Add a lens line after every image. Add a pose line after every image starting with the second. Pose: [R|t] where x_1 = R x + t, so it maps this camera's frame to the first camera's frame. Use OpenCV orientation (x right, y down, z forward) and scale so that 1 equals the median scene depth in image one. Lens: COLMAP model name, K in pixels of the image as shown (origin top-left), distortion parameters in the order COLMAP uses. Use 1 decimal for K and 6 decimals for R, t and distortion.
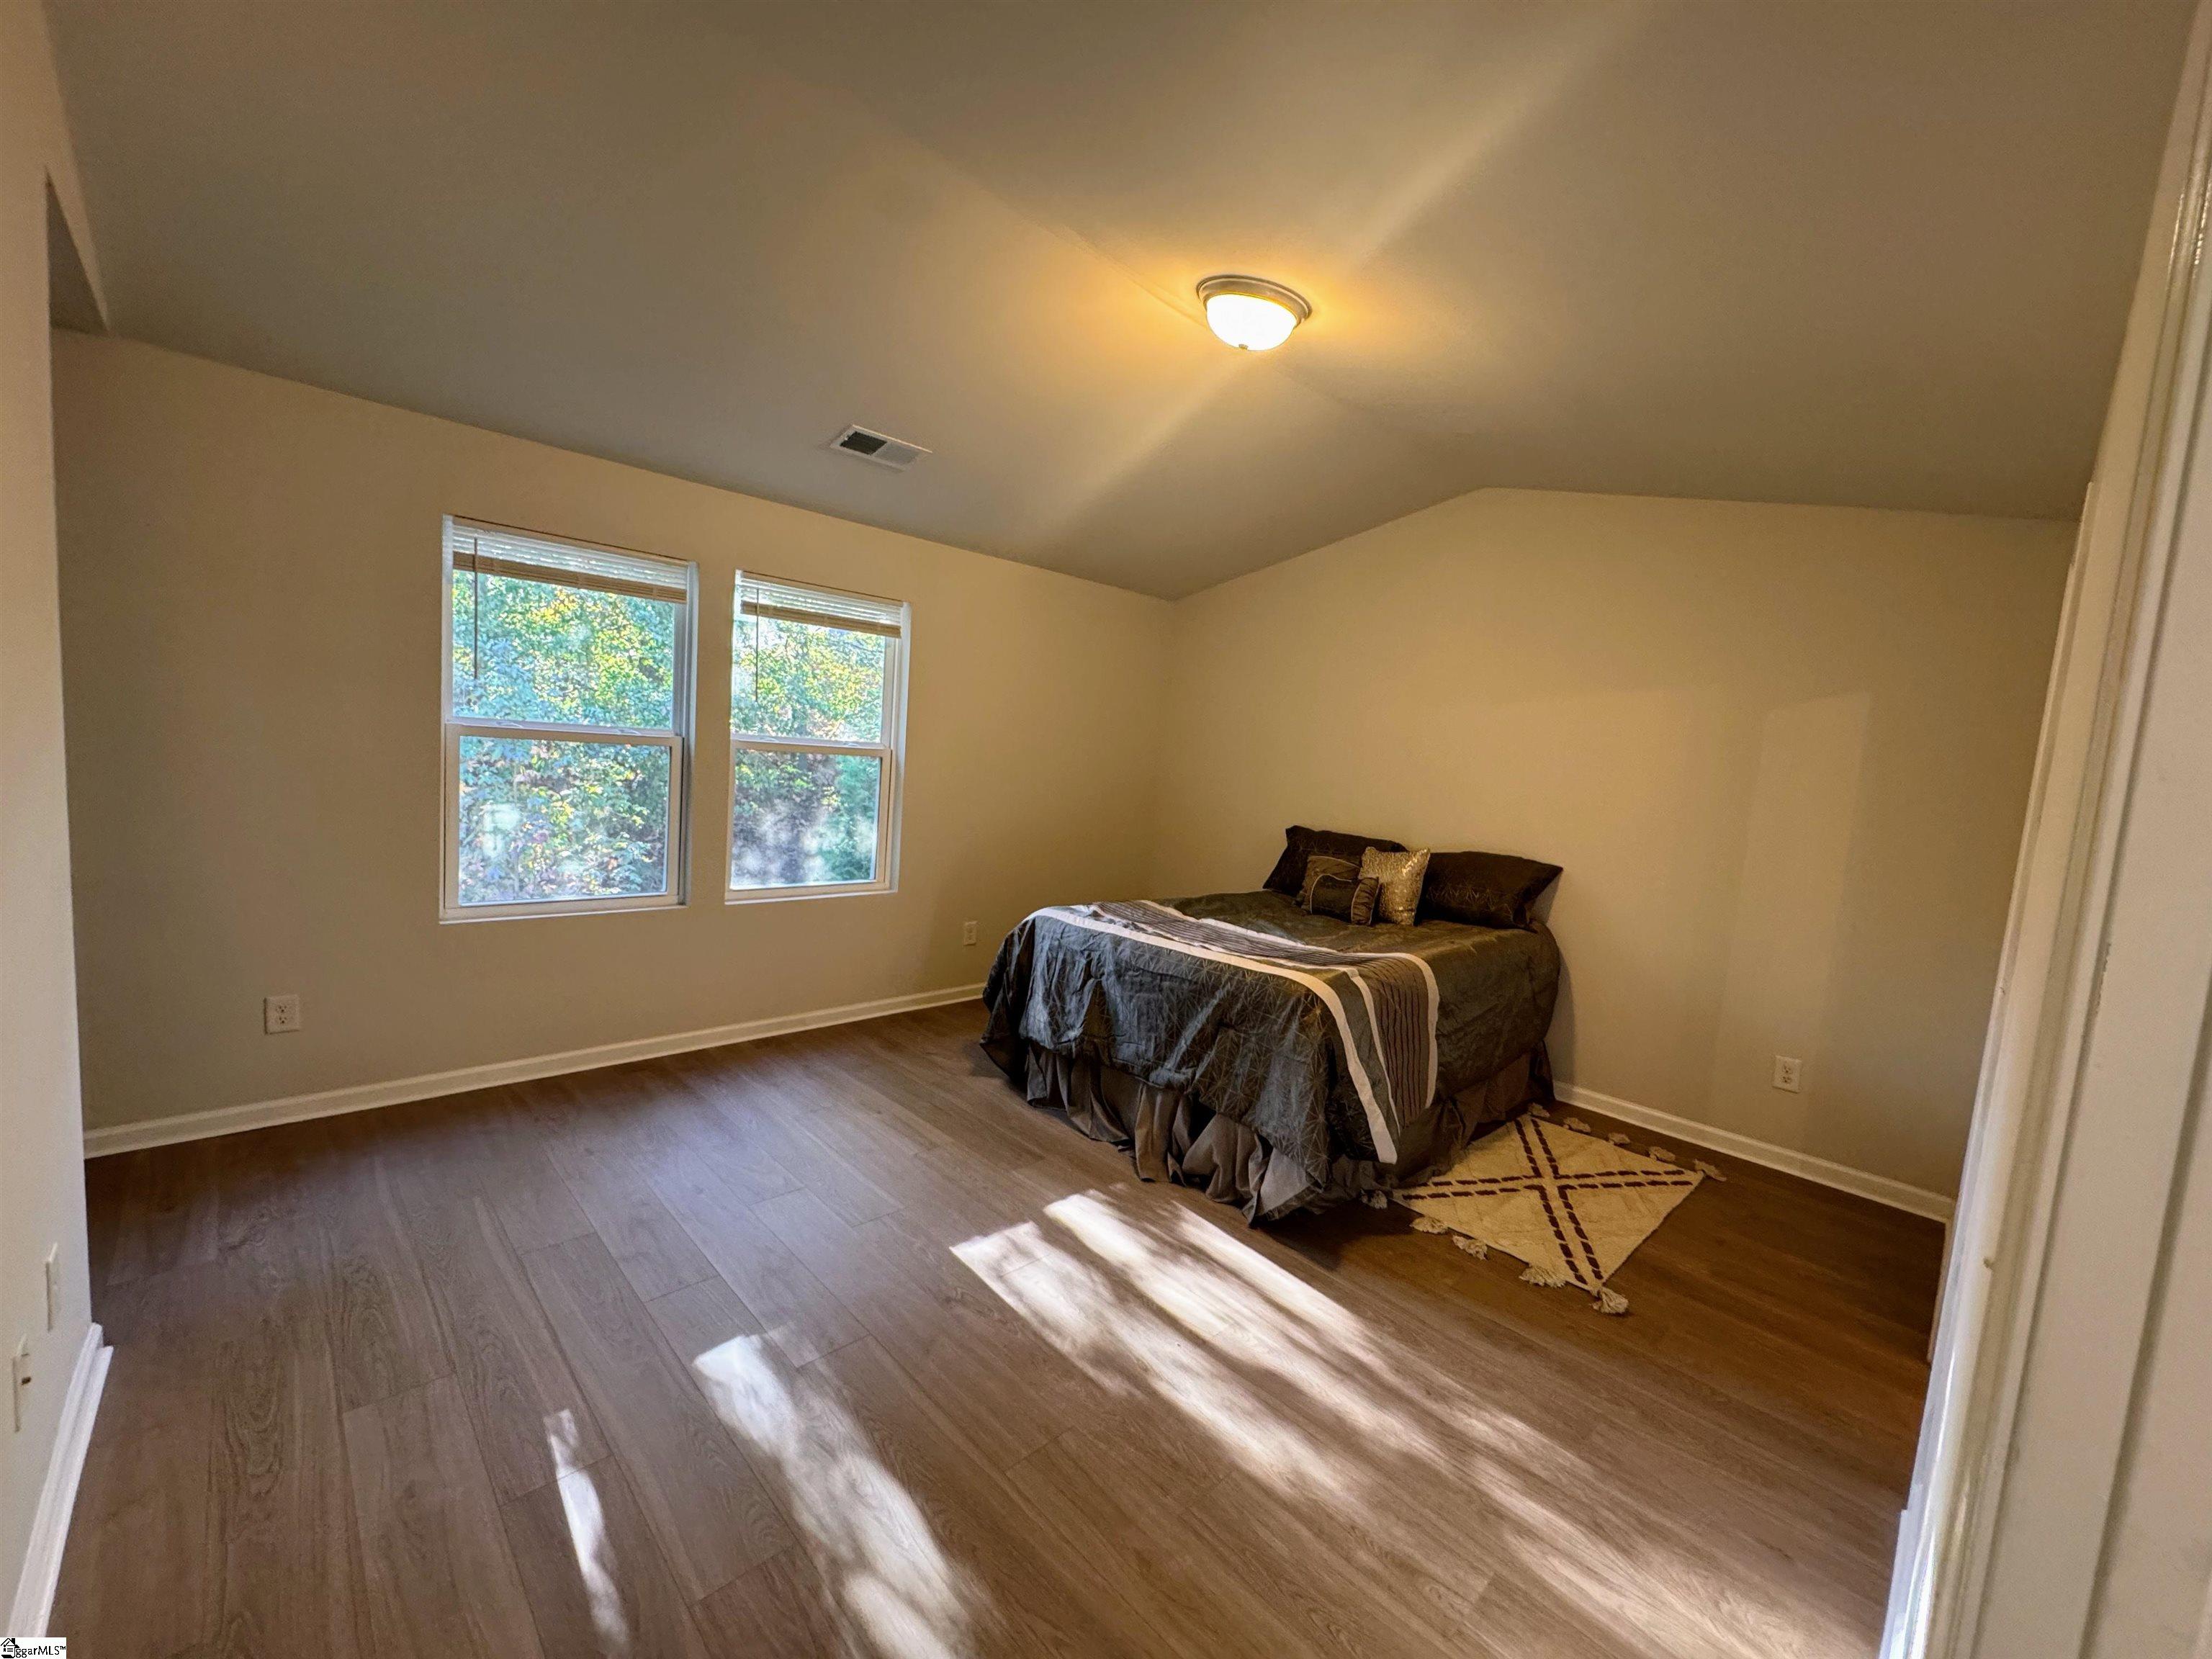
lens RADIAL K [[886.8, 0, 1108.4], [0, 886.8, 827.3], [0, 0, 1]] dist [-0.003116, 0.000056]
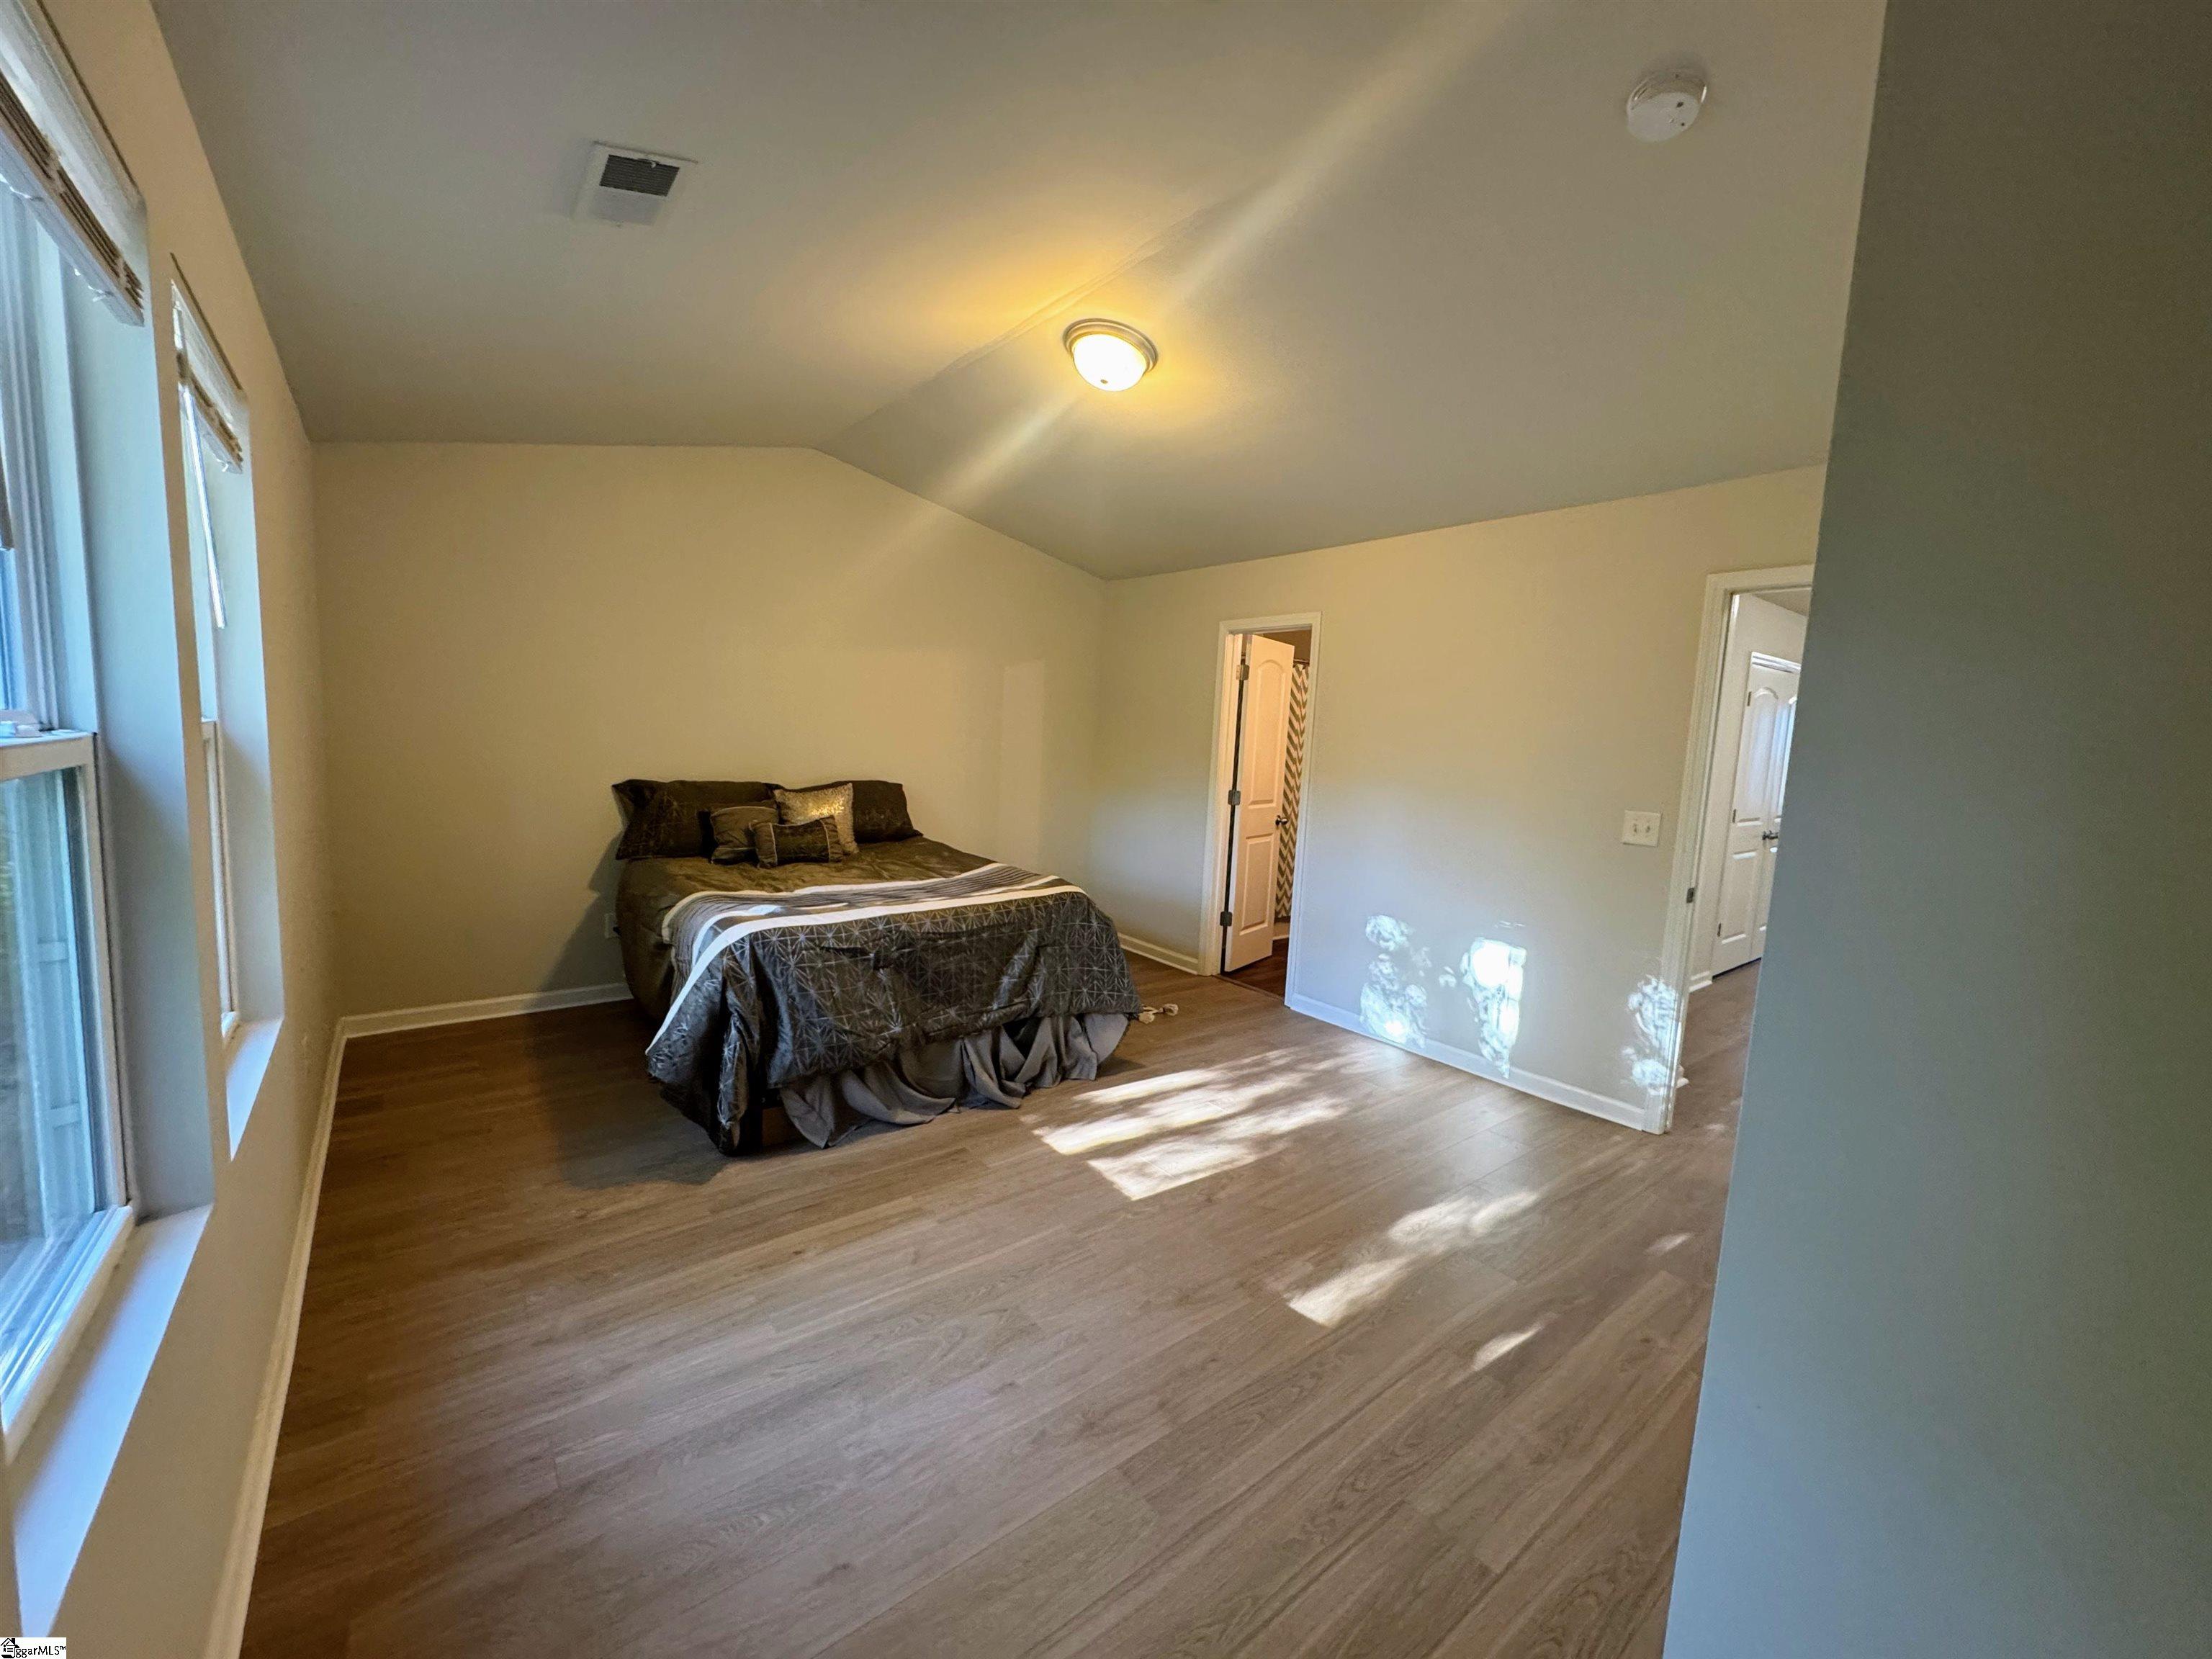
lens RADIAL K [[886.8, 0, 1106.4], [0, 886.8, 830.9], [0, 0, 1]] dist [-0.003116, 0.000056]
pose [[0.101415, -0.183388, 0.977795, -1.208796], [0.050280, 0.982552, 0.179065, -0.169779], [-0.993573, 0.031004, 0.108866, 0.943596]]
